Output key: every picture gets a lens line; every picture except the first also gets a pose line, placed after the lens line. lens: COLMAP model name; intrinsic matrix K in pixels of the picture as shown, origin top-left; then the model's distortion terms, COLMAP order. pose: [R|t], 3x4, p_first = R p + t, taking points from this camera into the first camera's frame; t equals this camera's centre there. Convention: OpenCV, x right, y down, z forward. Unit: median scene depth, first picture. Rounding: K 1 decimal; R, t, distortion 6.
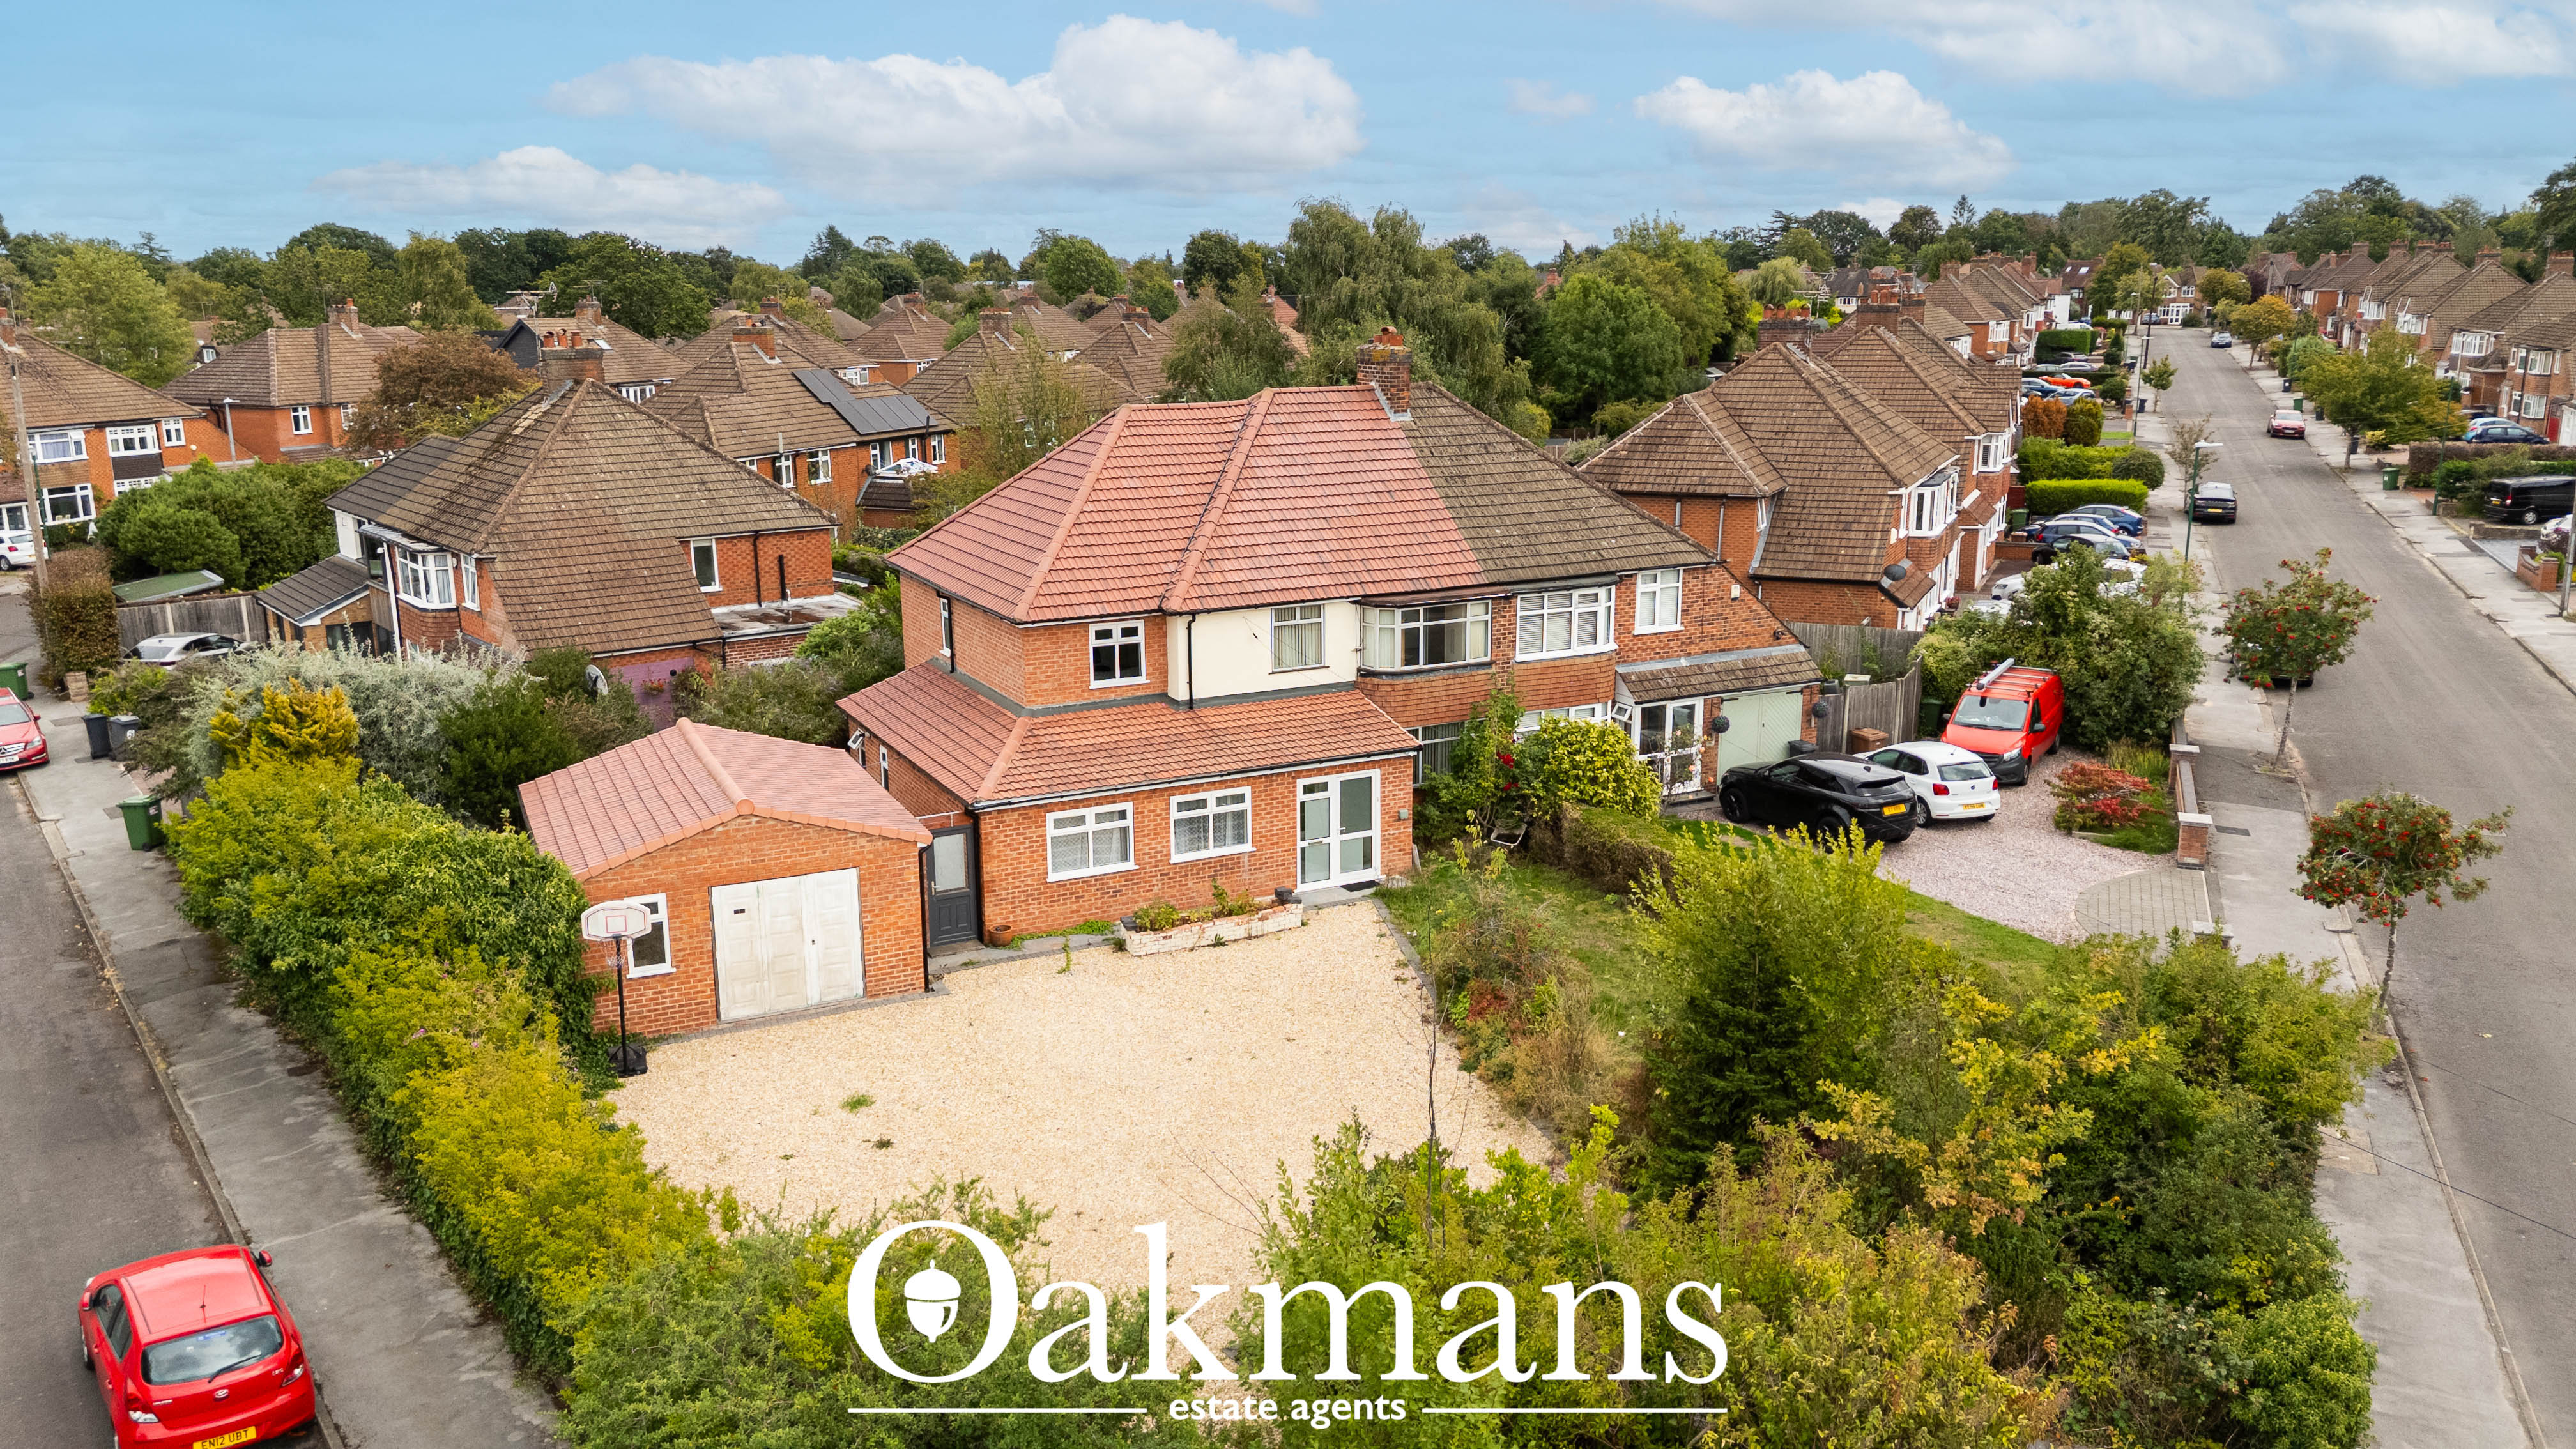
lens RADIAL K [[1878.8, 0, 1288.0], [0, 1878.8, 724.5], [0, 0, 1]] dist [0.084099, -0.086387]
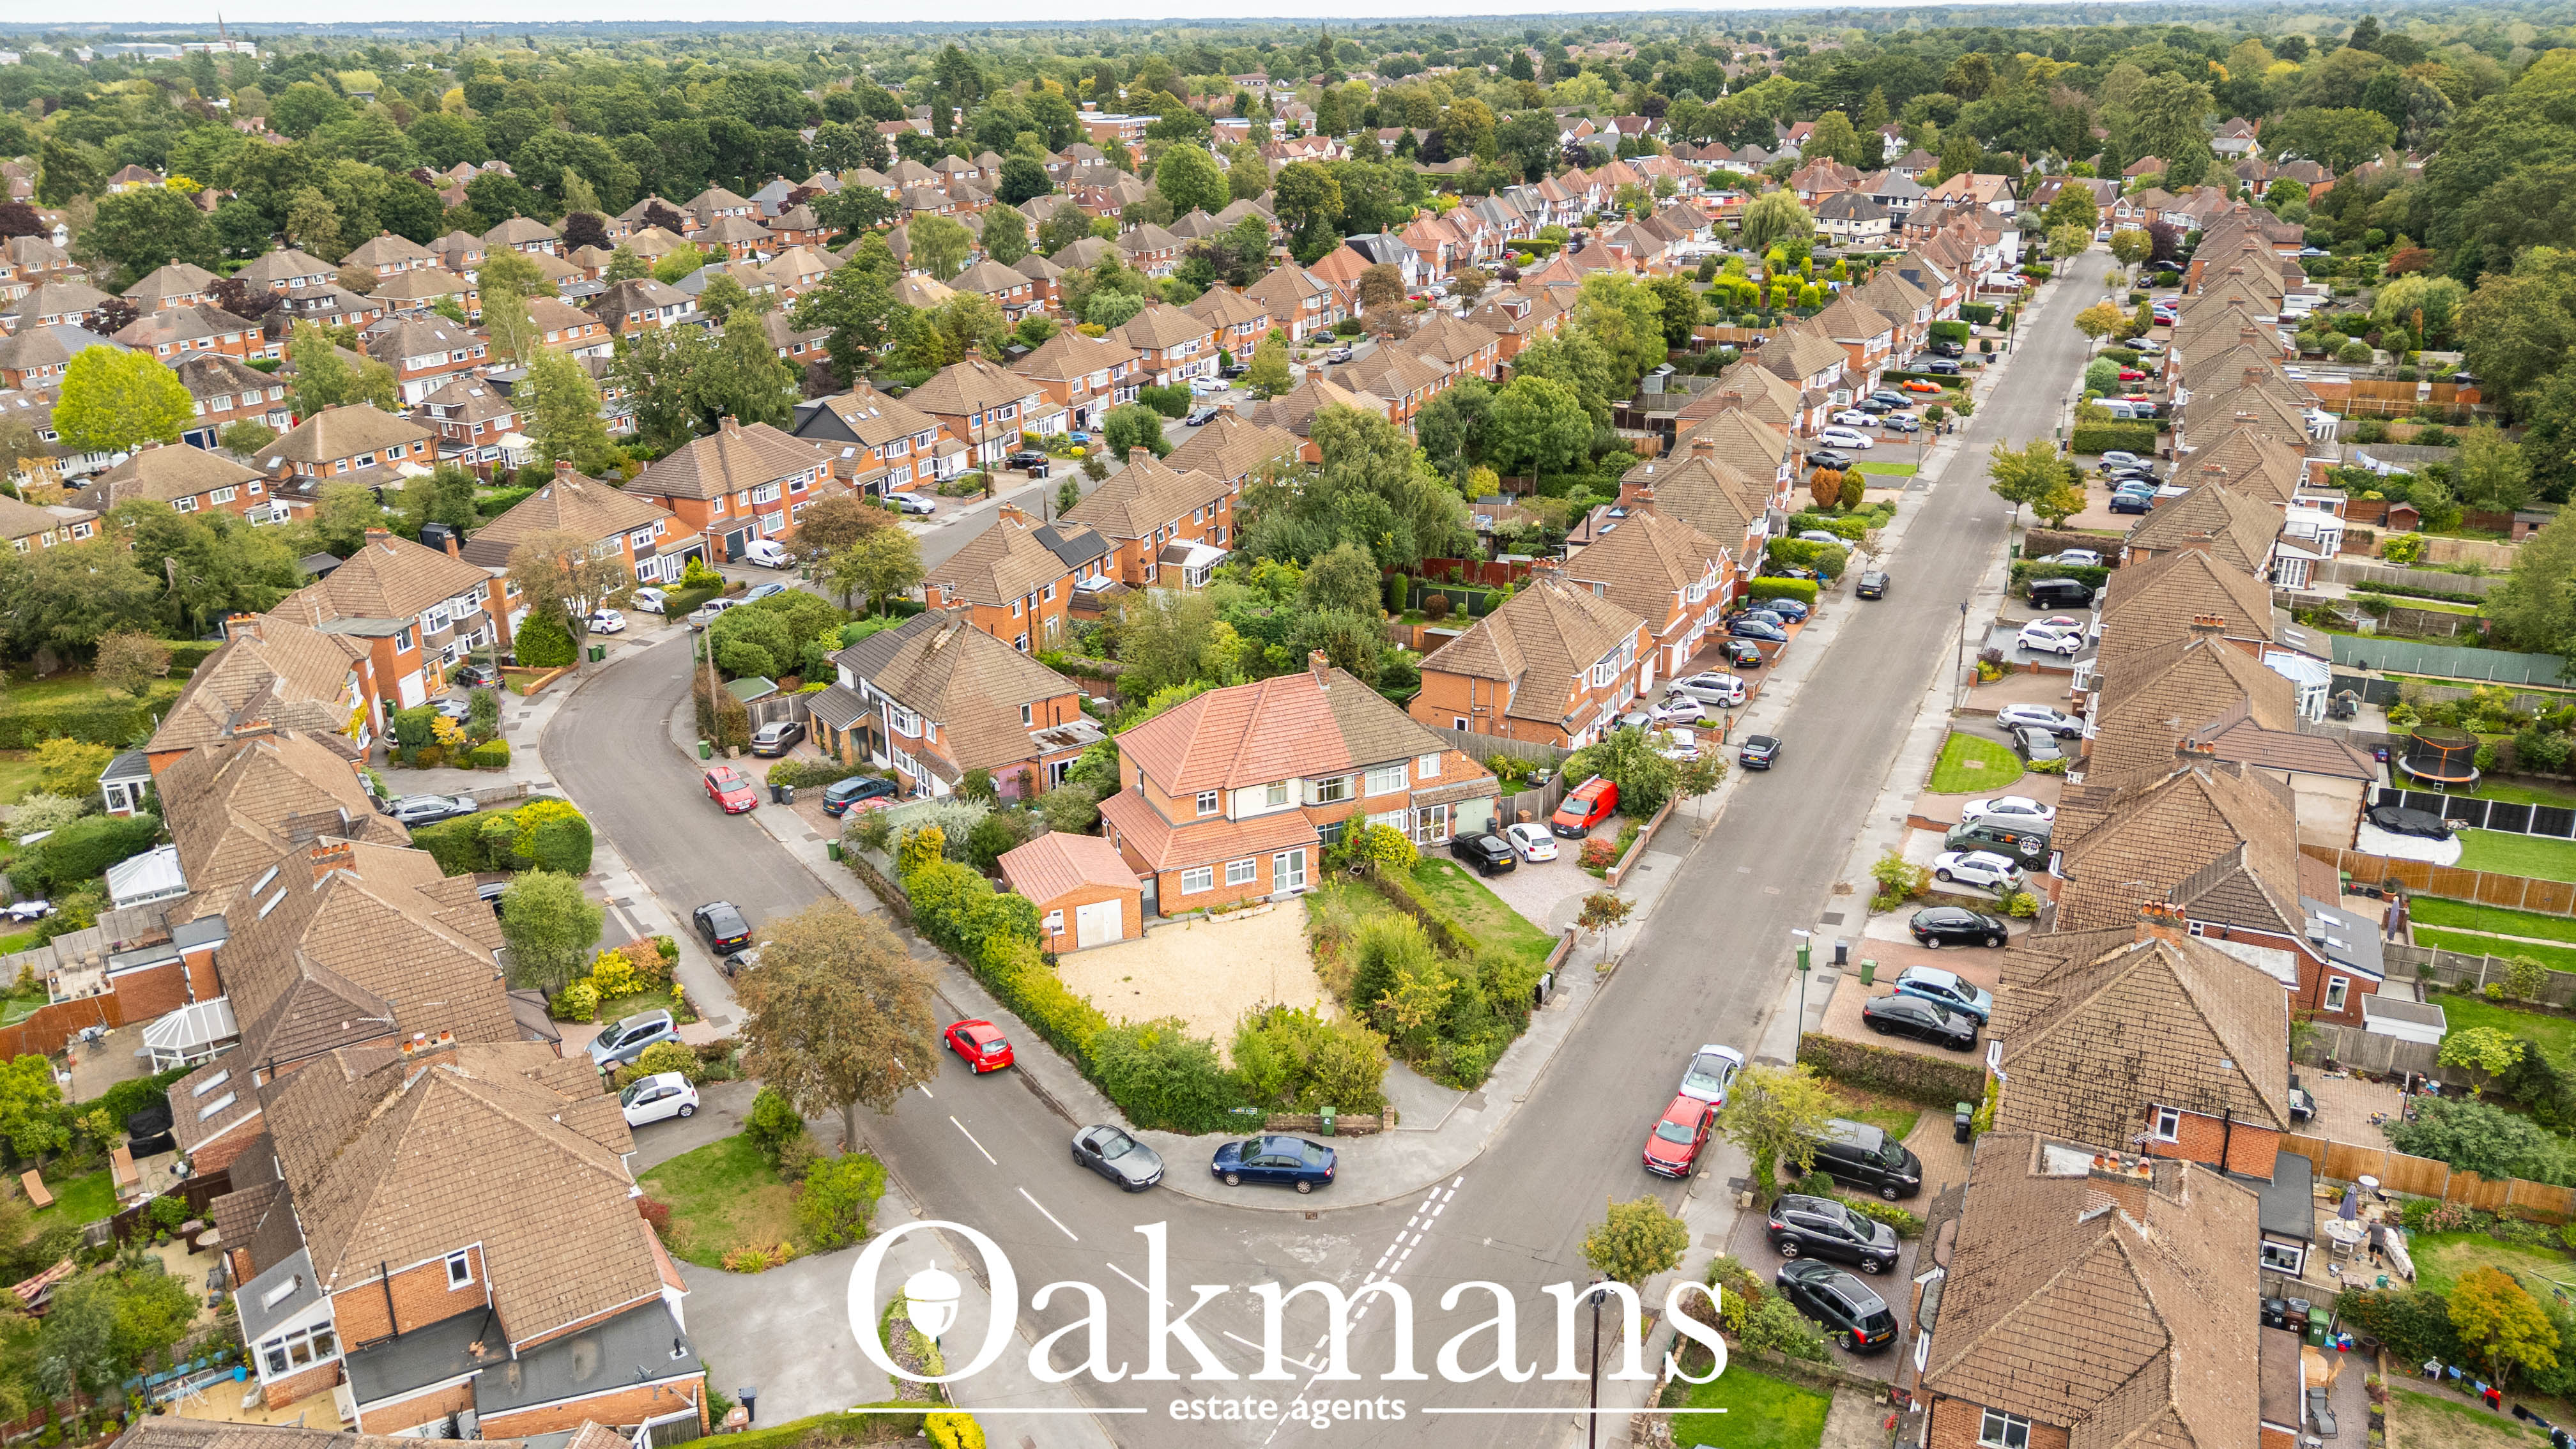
lens RADIAL K [[1878.8, 0, 1288.0], [0, 1878.8, 724.5], [0, 0, 1]] dist [0.084099, -0.086387]
pose [[0.998402, 0.012516, -0.055098, 0.158956], [-0.005192, 0.991354, 0.131112, -0.470287], [0.056263, -0.130617, 0.989835, -1.521242]]
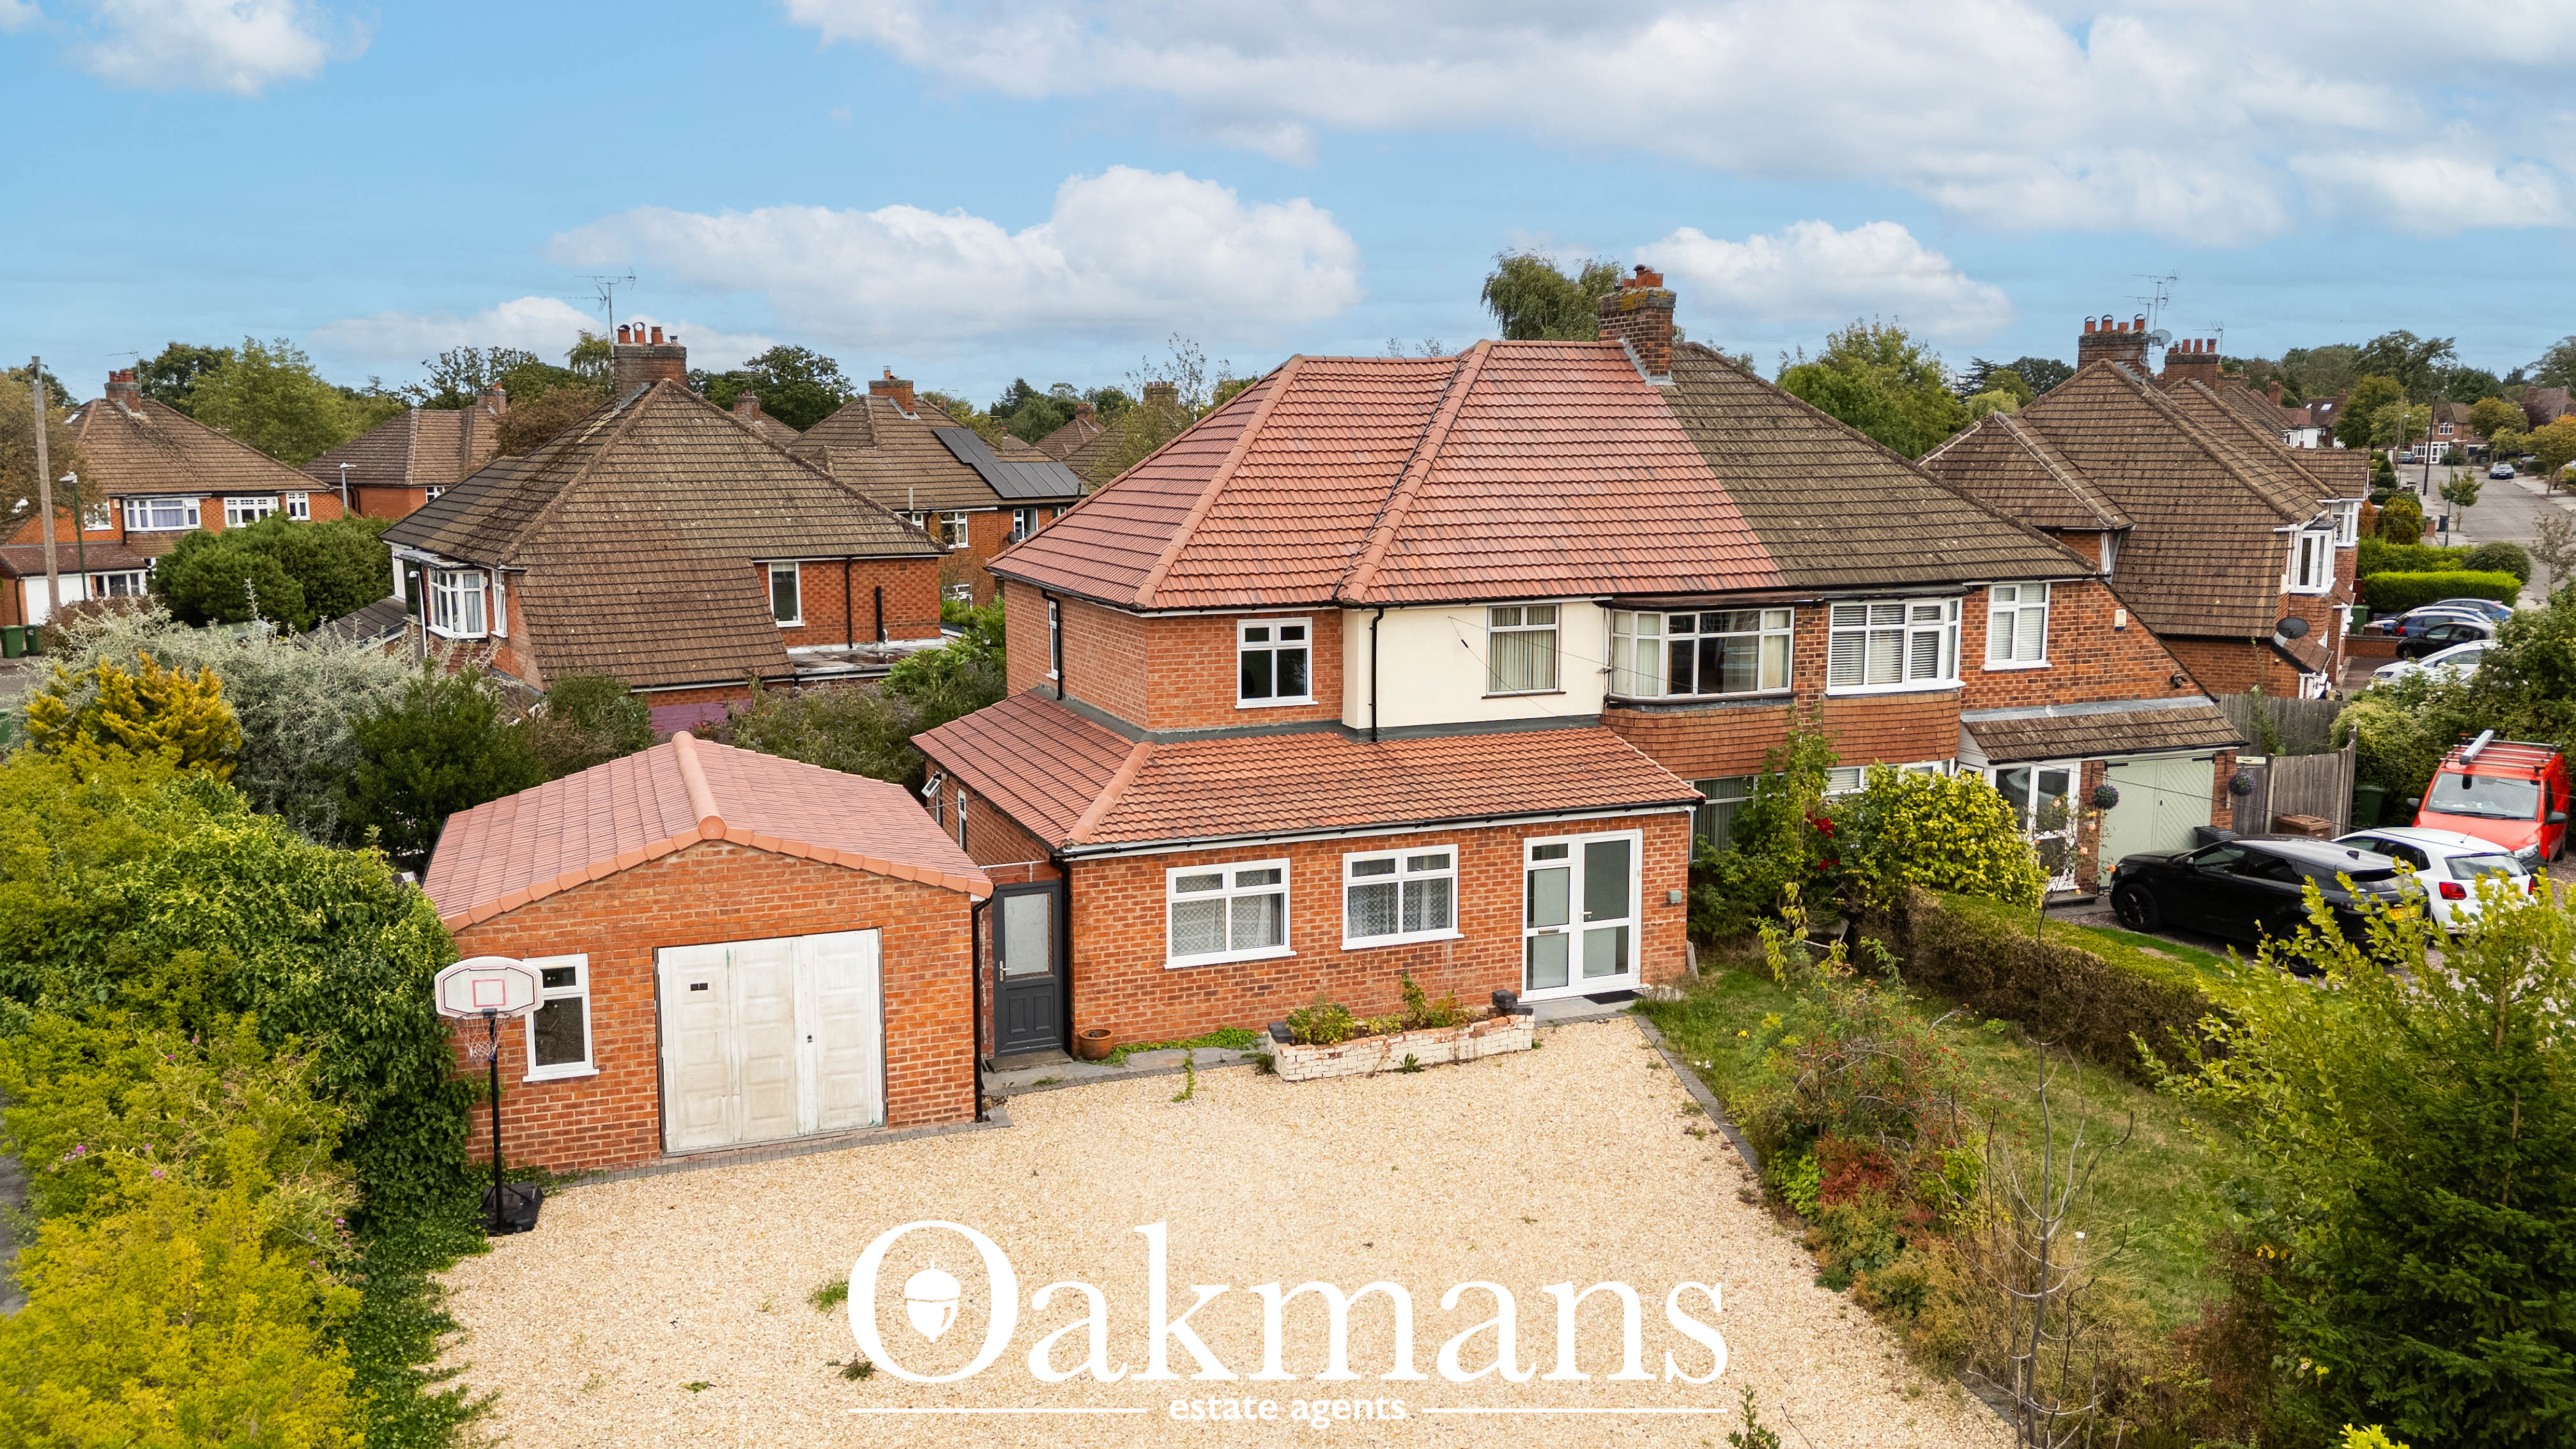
lens RADIAL K [[1878.8, 0, 1288.0], [0, 1878.8, 724.5], [0, 0, 1]] dist [0.084099, -0.086387]
pose [[0.995788, 0.018871, -0.089726, -0.019261], [-0.026142, 0.996406, -0.080565, 0.042357], [0.087883, 0.082571, 0.992703, 0.268277]]
